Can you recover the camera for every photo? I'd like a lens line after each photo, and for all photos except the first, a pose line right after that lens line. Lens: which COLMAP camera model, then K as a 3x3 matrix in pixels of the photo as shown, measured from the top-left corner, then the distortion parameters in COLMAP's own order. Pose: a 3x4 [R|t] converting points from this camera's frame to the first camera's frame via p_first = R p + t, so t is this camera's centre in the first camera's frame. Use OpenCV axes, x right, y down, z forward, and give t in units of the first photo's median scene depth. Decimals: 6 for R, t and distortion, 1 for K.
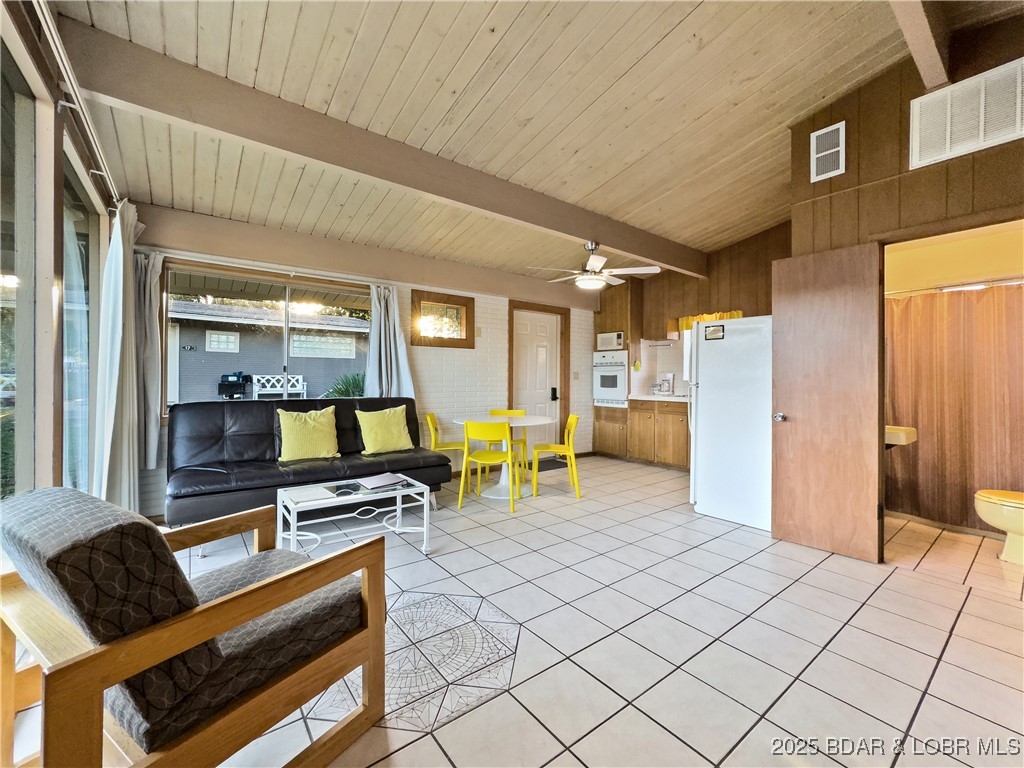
lens RADIAL K [[430.6, 0, 511.6], [0, 430.6, 378.6], [0, 0, 1]] dist [-0.021613, 0.000175]
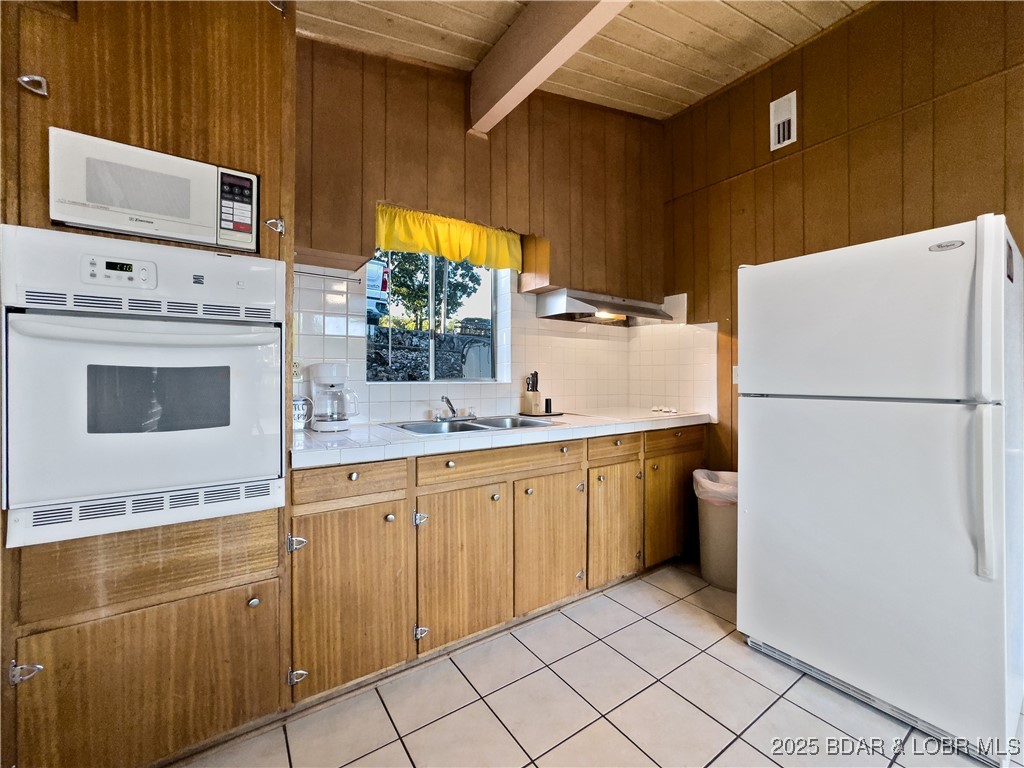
lens RADIAL K [[421.9, 0, 512.7], [0, 421.9, 377.6], [0, 0, 1]] dist [-0.045732, 0.022763]
pose [[0.060904, -0.007385, 0.998116, 0.050565], [0.004546, 0.999964, 0.007121, -0.003750], [-0.998133, 0.004104, 0.060935, 0.865011]]
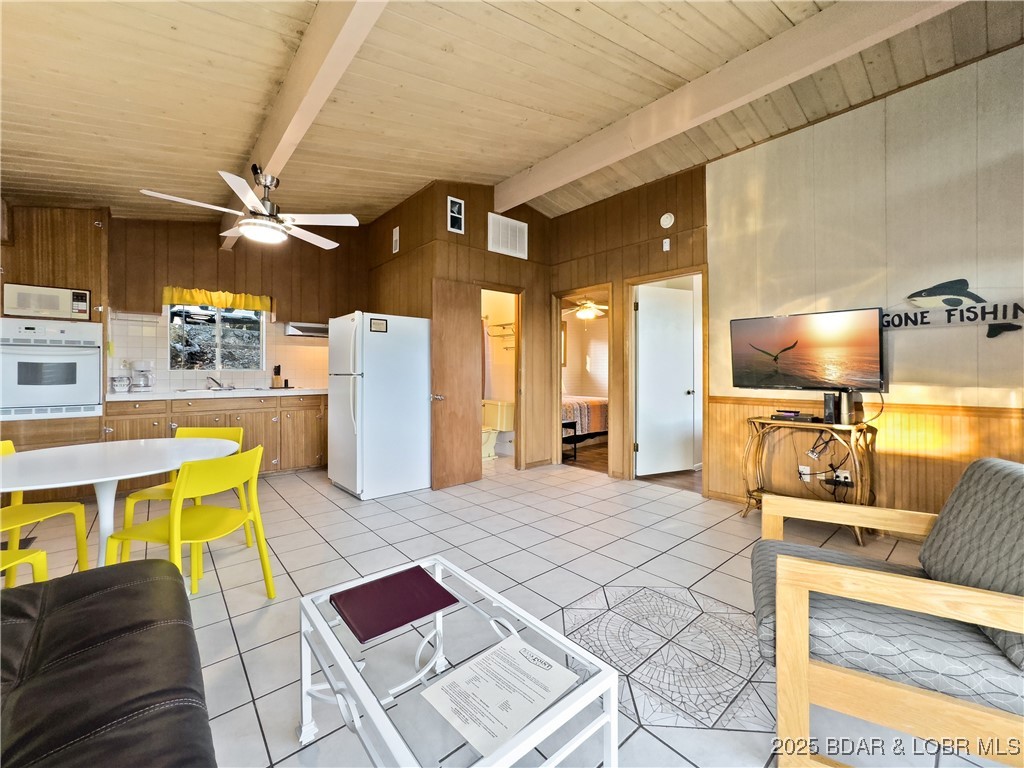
lens RADIAL K [[418.4, 0, 511.5], [0, 418.4, 371.4], [0, 0, 1]] dist [-0.031628, 0.017451]
pose [[-0.056716, -0.010262, 0.998338, -0.361236], [-0.000697, 0.999947, 0.010239, -0.002494], [-0.998390, -0.000115, -0.056720, 0.444700]]
